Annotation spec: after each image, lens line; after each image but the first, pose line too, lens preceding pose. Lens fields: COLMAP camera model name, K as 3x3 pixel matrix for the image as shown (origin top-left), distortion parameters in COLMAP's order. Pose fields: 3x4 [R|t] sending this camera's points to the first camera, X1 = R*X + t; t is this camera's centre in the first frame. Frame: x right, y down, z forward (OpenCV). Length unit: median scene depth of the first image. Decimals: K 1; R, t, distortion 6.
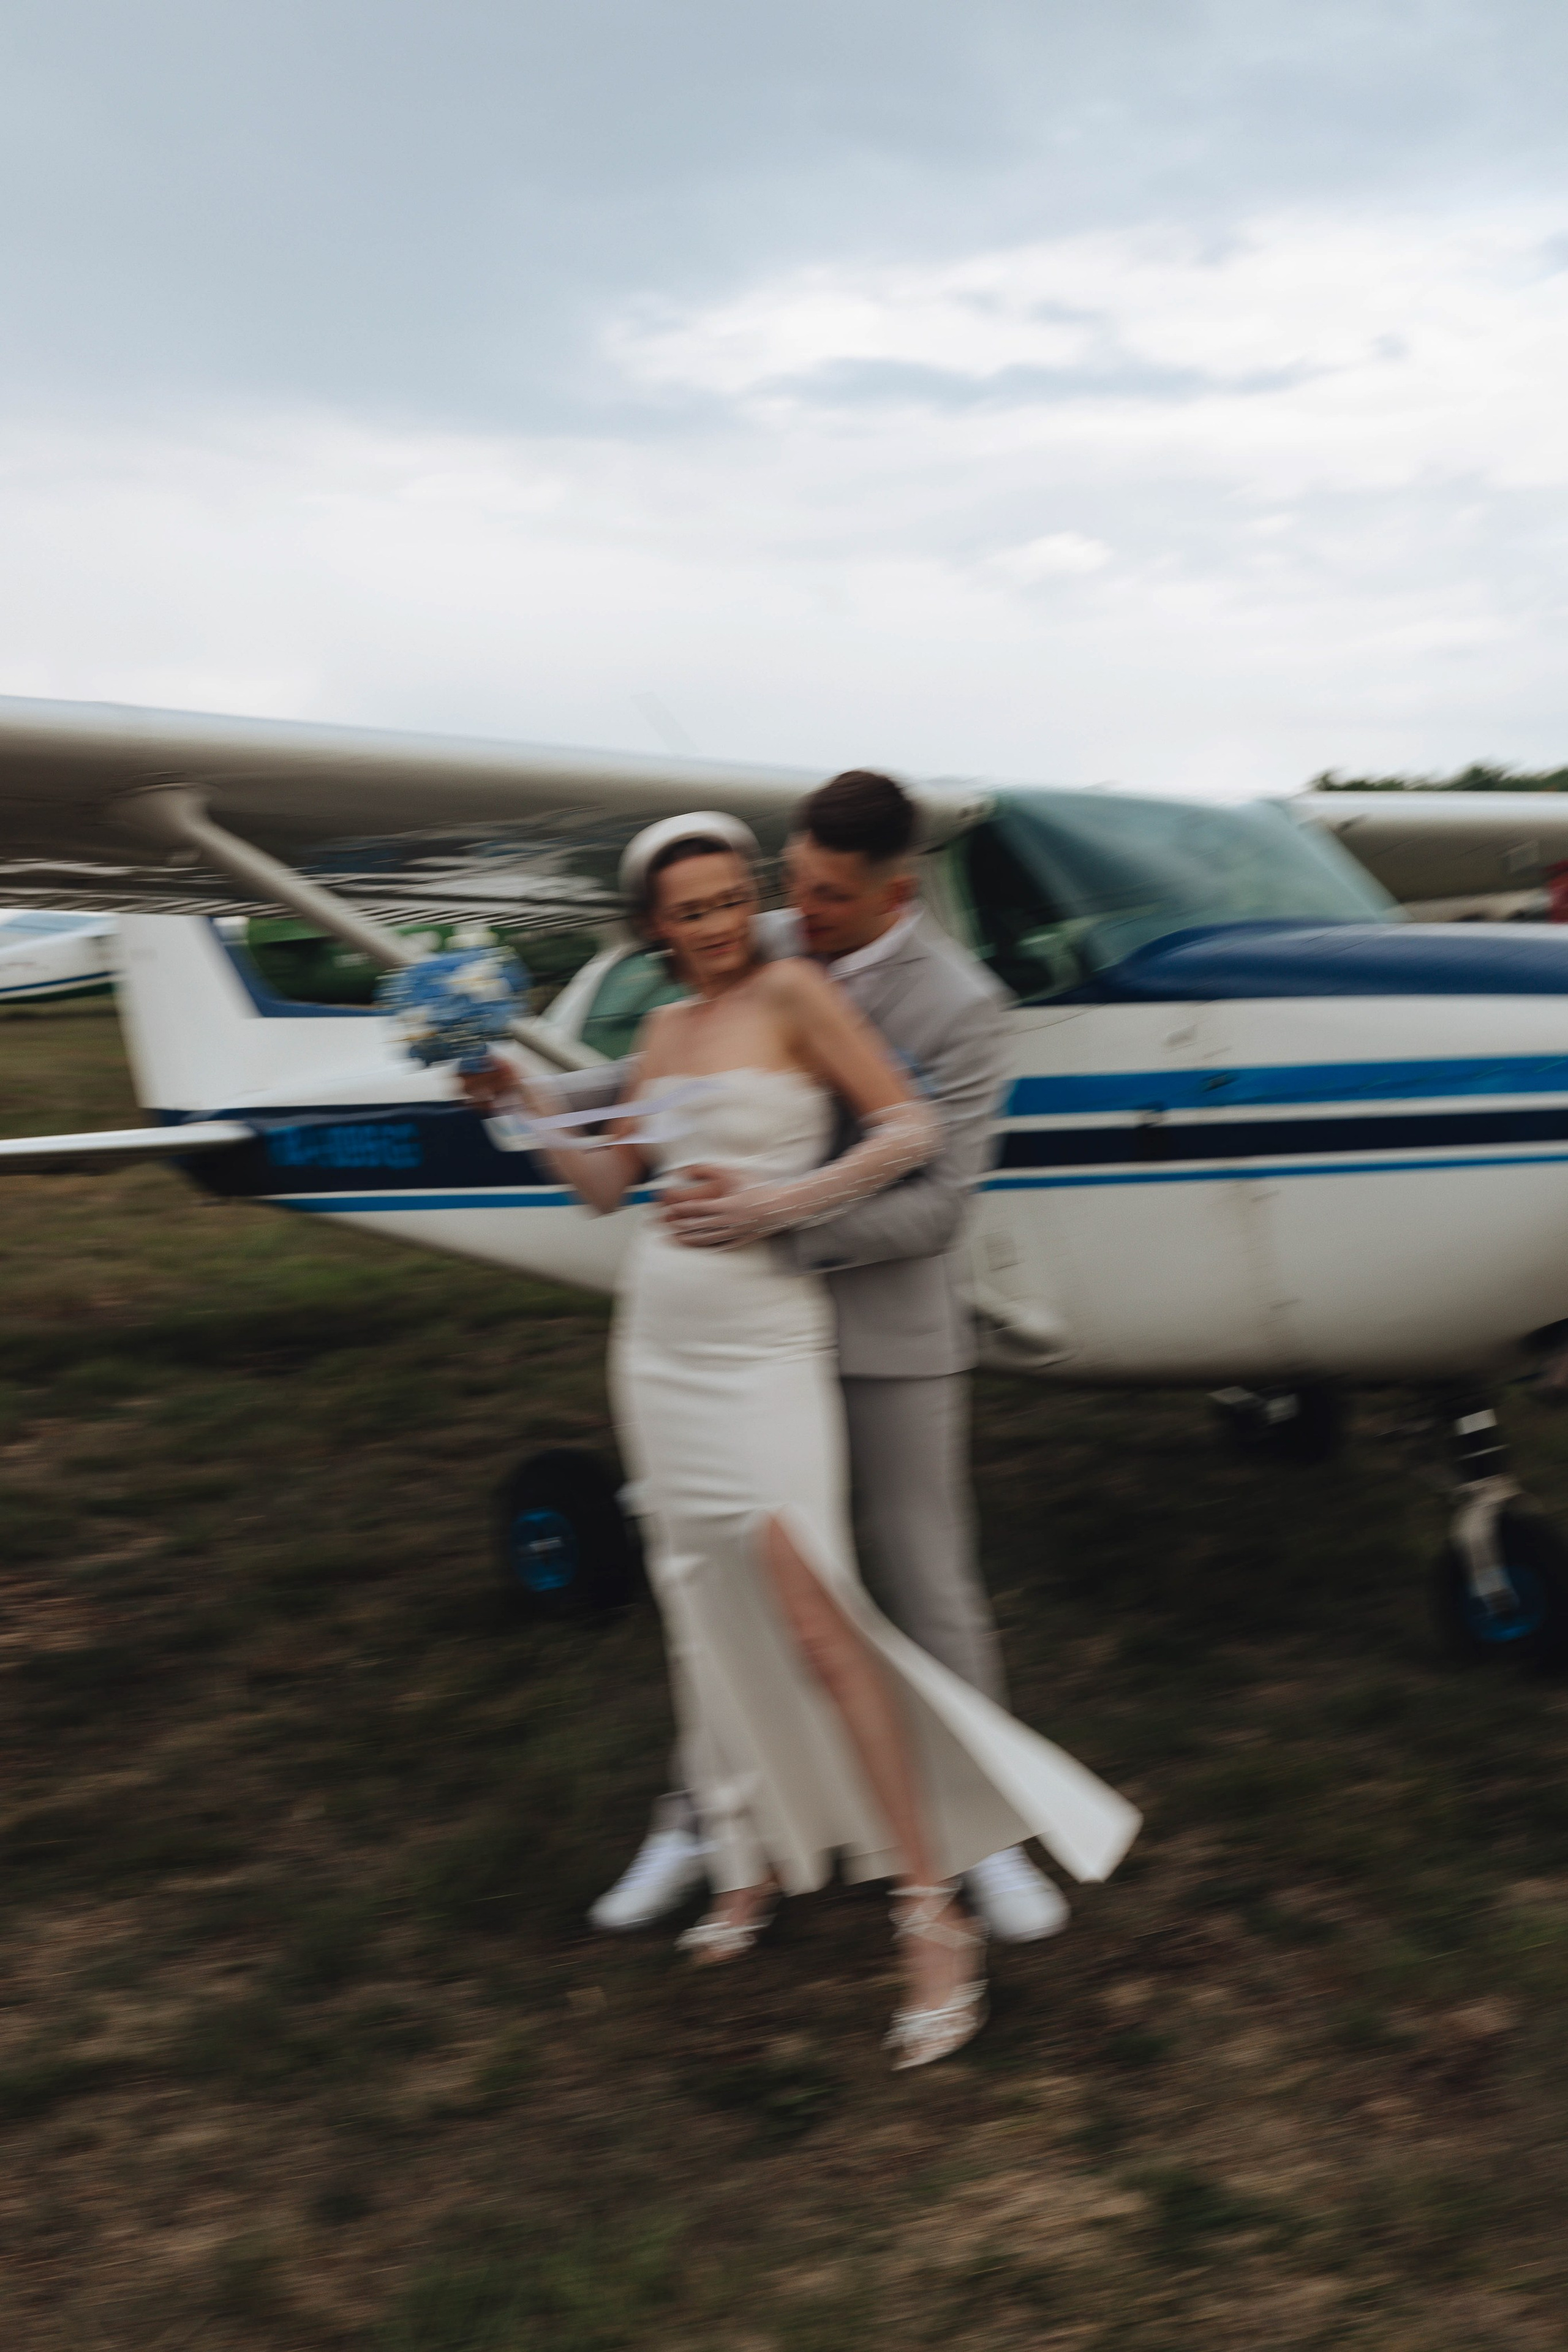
lens RADIAL K [[2441.3, 0, 783.8], [0, 2441.3, 1177.1], [0, 0, 1]] dist [0.013659, 0.006183]
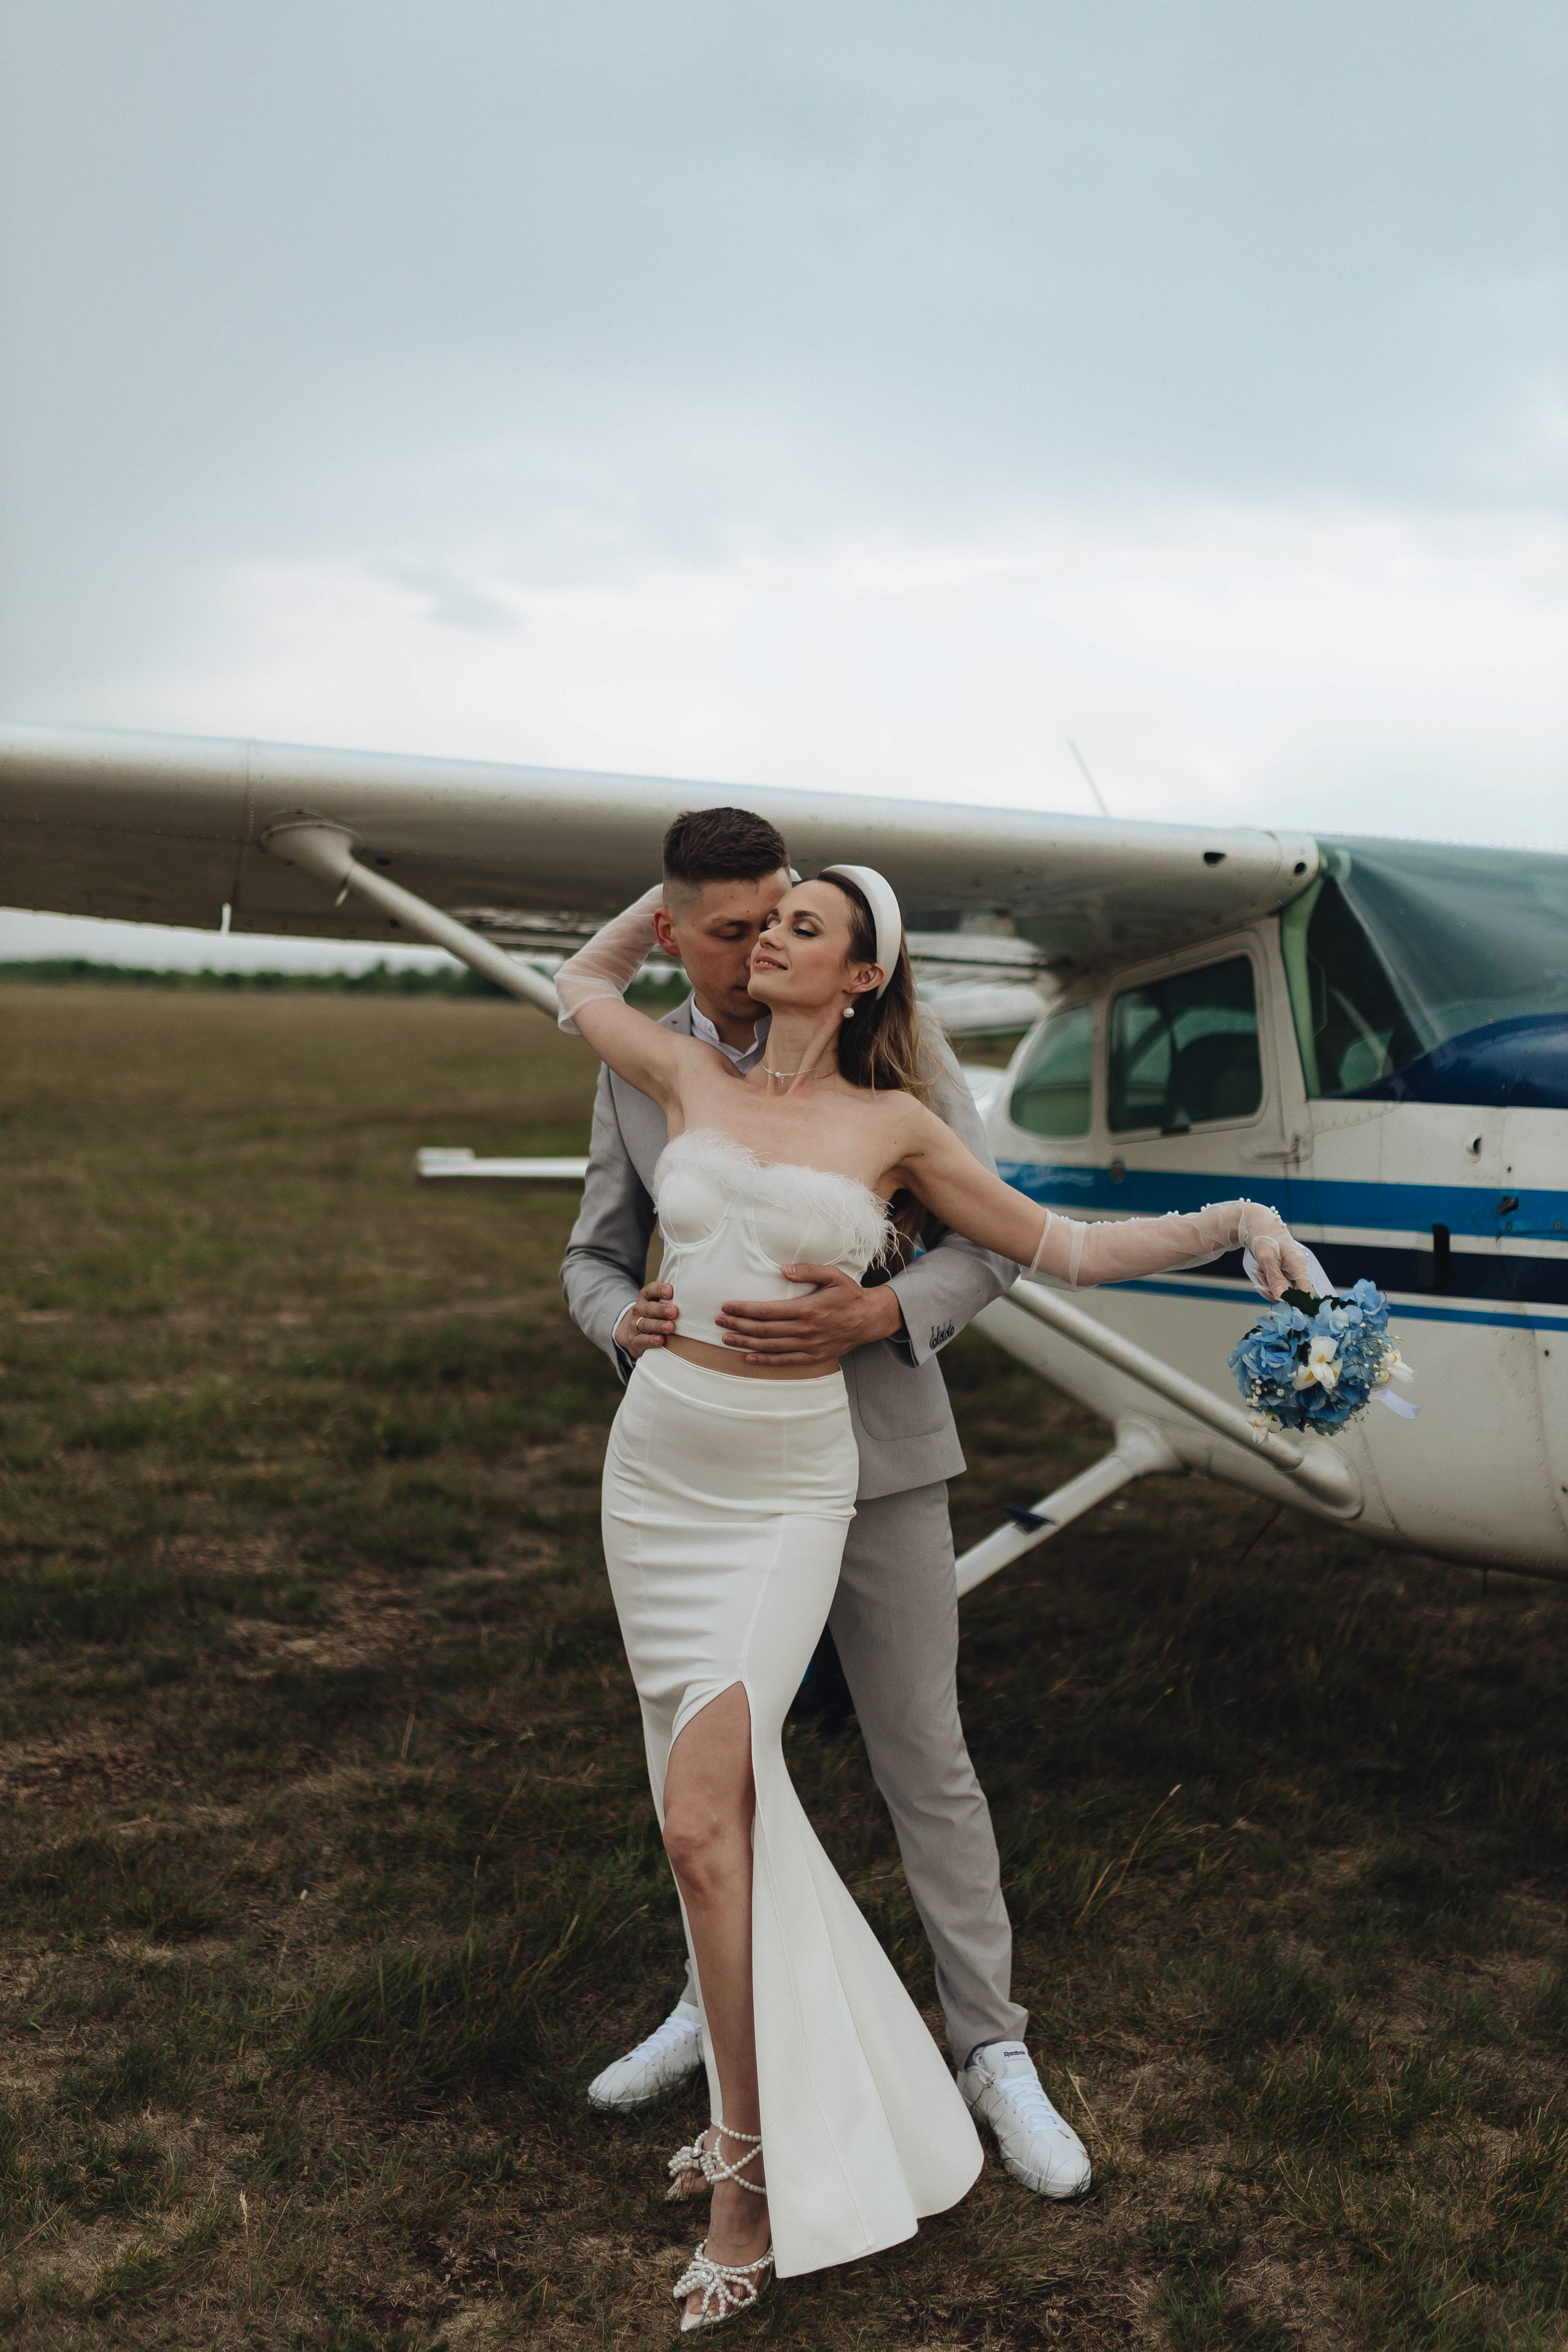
lens RADIAL K [[2244.5, 0, 784.0], [0, 2244.5, 1176.0], [0, 0, 1]] dist [0.003375, 0.006339]
pose [[0.914629, 0.074547, -0.397362, 0.237079], [-0.080265, 0.996771, 0.002250, -0.029350], [0.396247, 0.029837, 0.917659, 0.201860]]
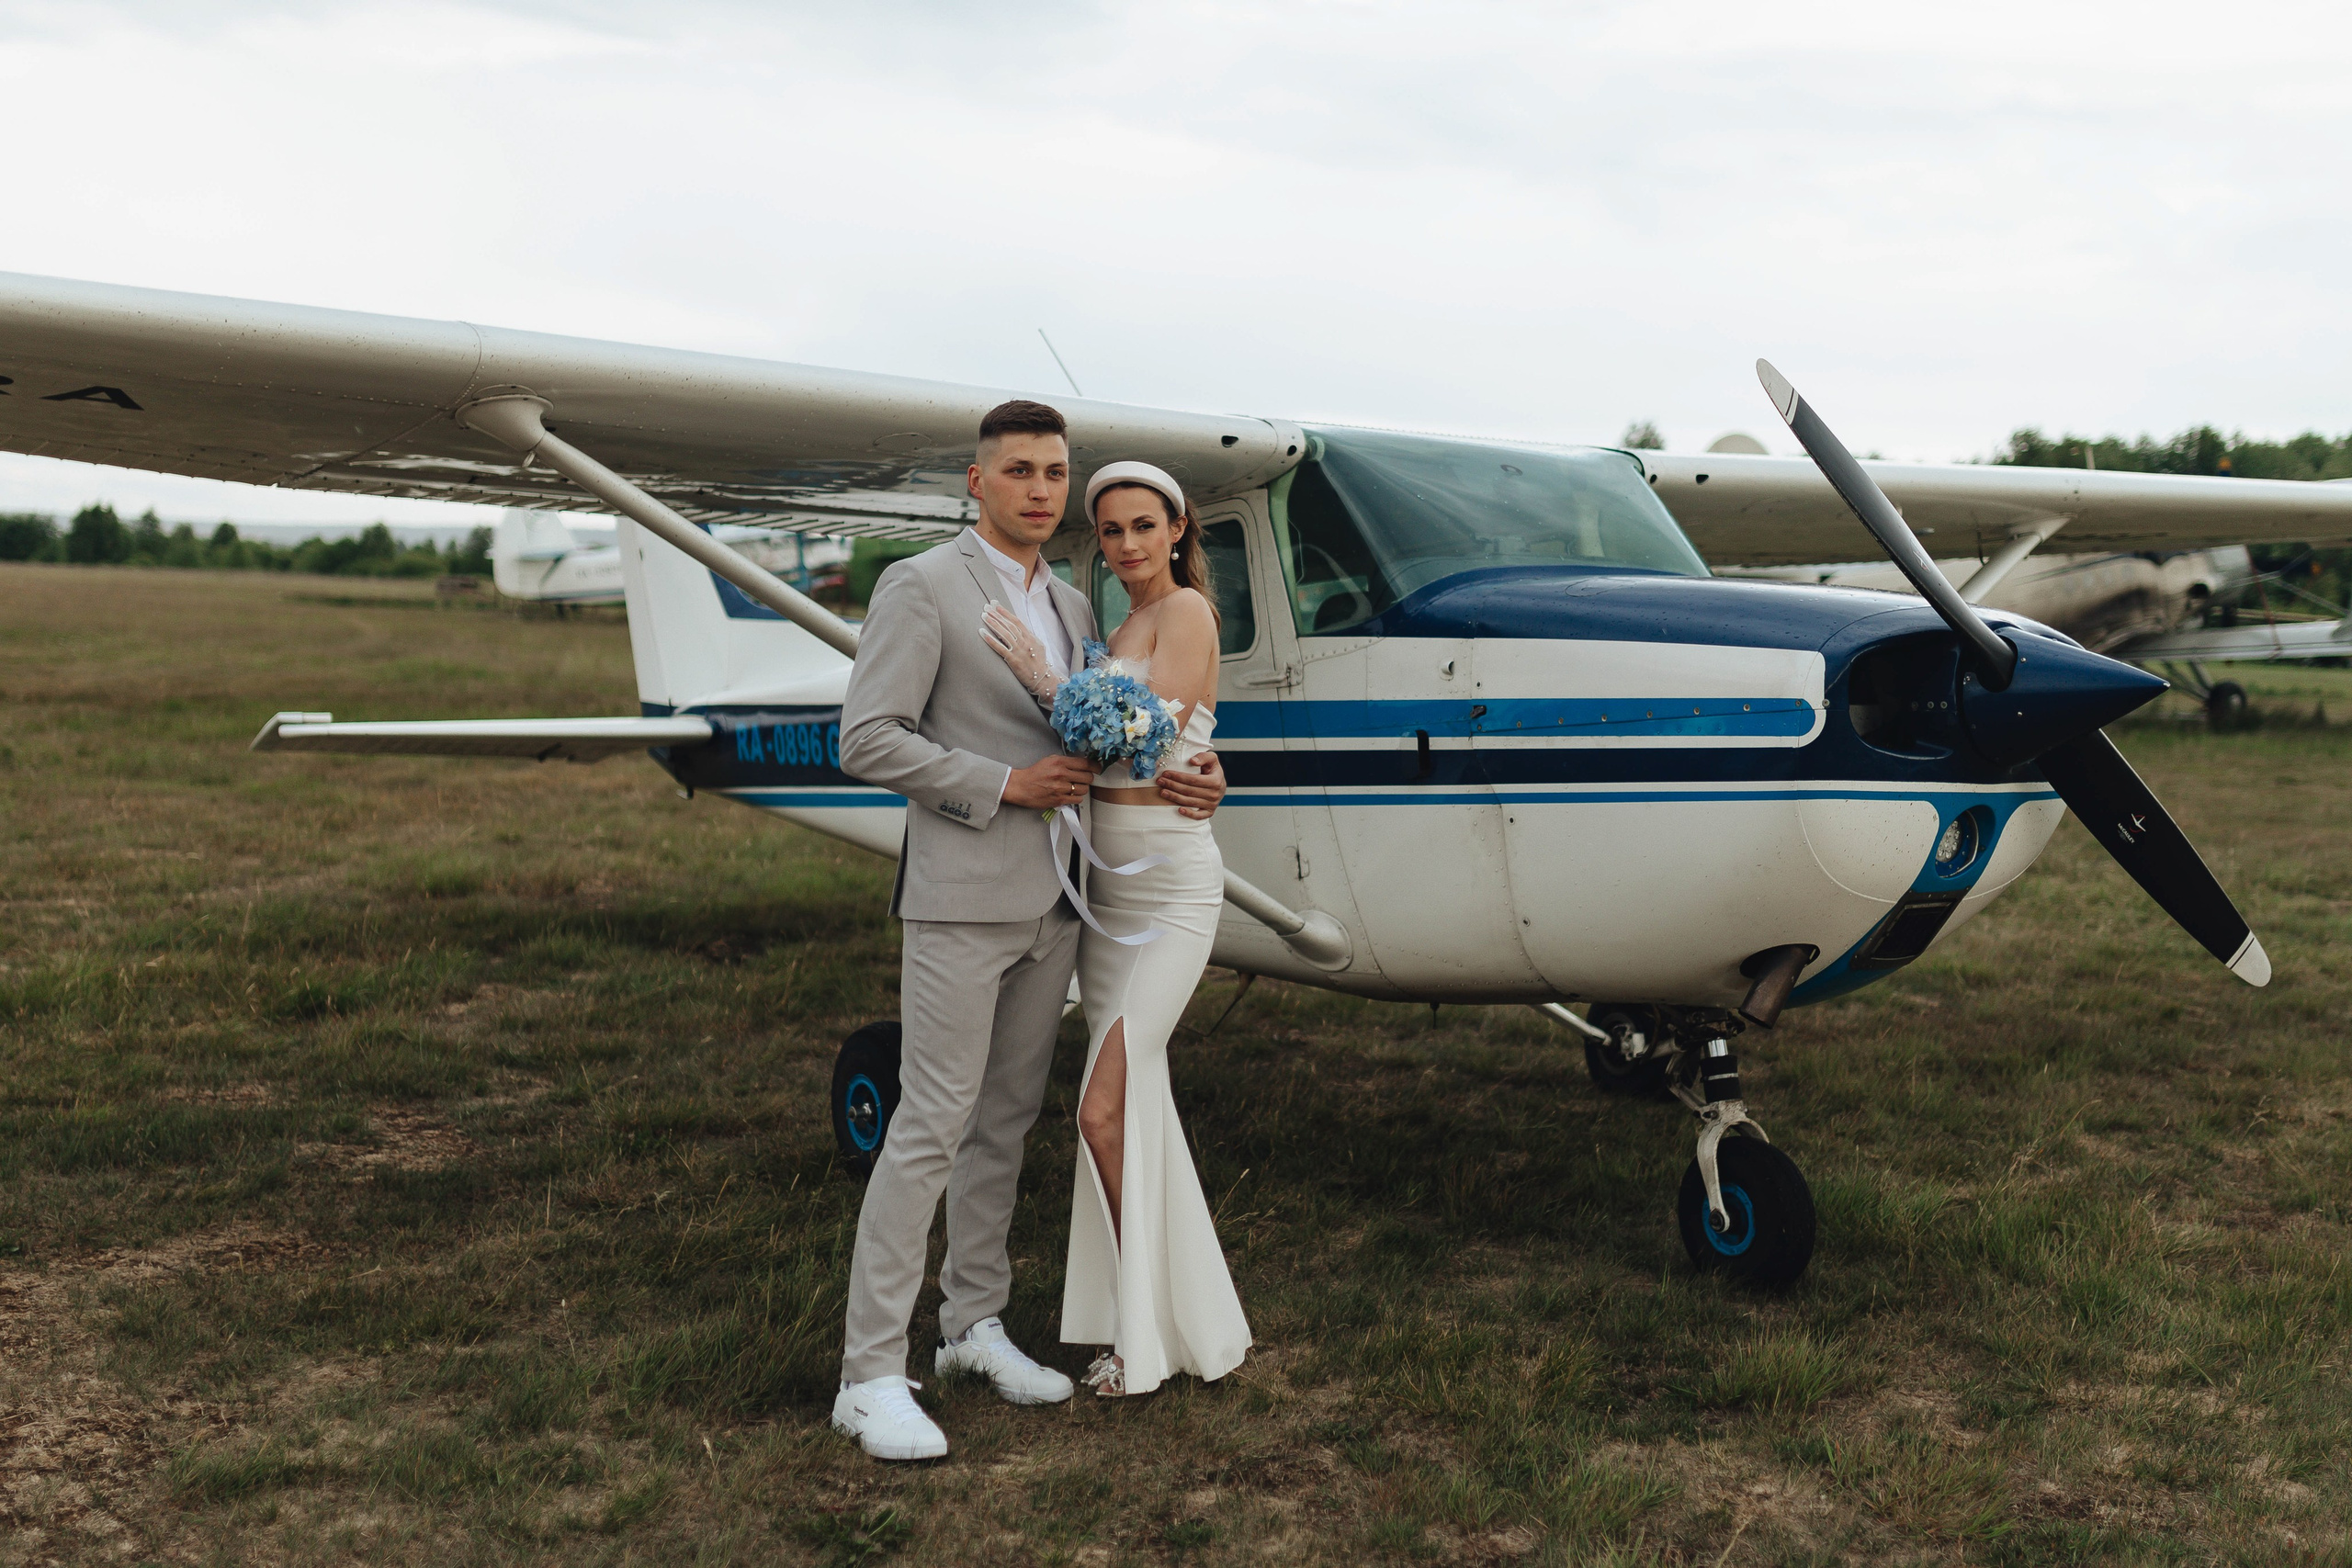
lens RADIAL K [[2577.3, 0, 1209.3], [0, 2577.3, 758.3], [0, 0, 1]] dist [-0.005286, -0.005708]
pose [[0.994382, 0.057028, -0.089175, 0.151957], [-0.059350, 0.997958, -0.023600, 0.013880], [0.087647, 0.028760, 0.995736, -0.132102]]
